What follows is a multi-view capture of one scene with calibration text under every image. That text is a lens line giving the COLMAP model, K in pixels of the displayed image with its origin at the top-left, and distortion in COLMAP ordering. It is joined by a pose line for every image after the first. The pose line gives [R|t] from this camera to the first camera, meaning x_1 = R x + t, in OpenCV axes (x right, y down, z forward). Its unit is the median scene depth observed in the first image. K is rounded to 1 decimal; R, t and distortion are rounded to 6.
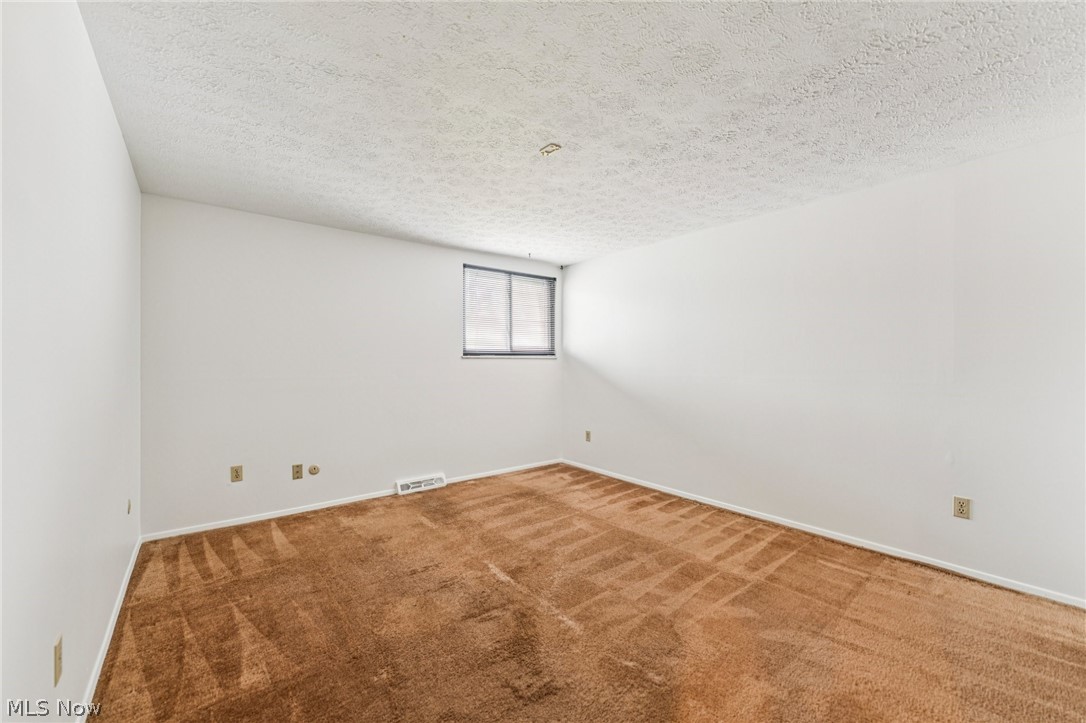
lens RADIAL K [[428.5, 0, 540.2], [0, 428.5, 362.8], [0, 0, 1]] dist [-0.003292, -0.000325]
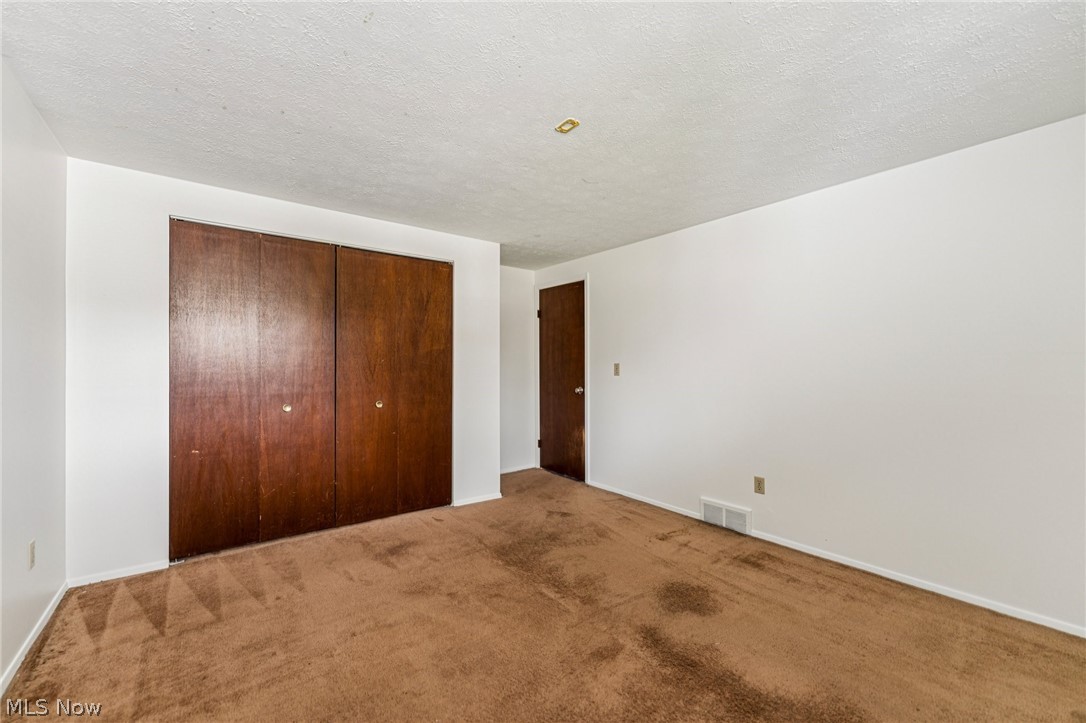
lens RADIAL K [[428.5, 0, 548.7], [0, 428.5, 362.7], [0, 0, 1]] dist [-0.003292, -0.000325]
pose [[-0.999313, -0.005338, 0.036675, 0.022142], [-0.005608, 0.999958, -0.007277, -0.005673], [-0.036634, -0.007477, -0.999301, 1.369800]]
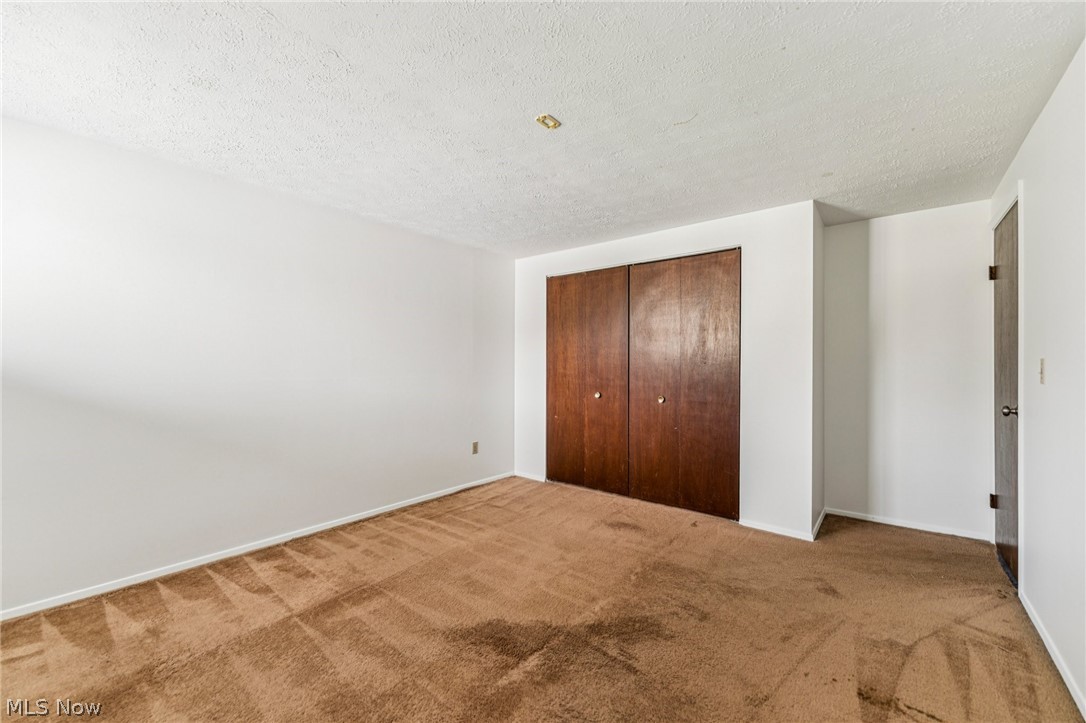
lens RADIAL K [[428.5, 0, 538.0], [0, 428.5, 362.5], [0, 0, 1]] dist [-0.003292, -0.000325]
pose [[-0.203311, 0.001244, 0.979113, -0.609542], [-0.002148, 0.999996, -0.001717, -0.004396], [-0.979112, -0.002452, -0.203307, 0.869512]]
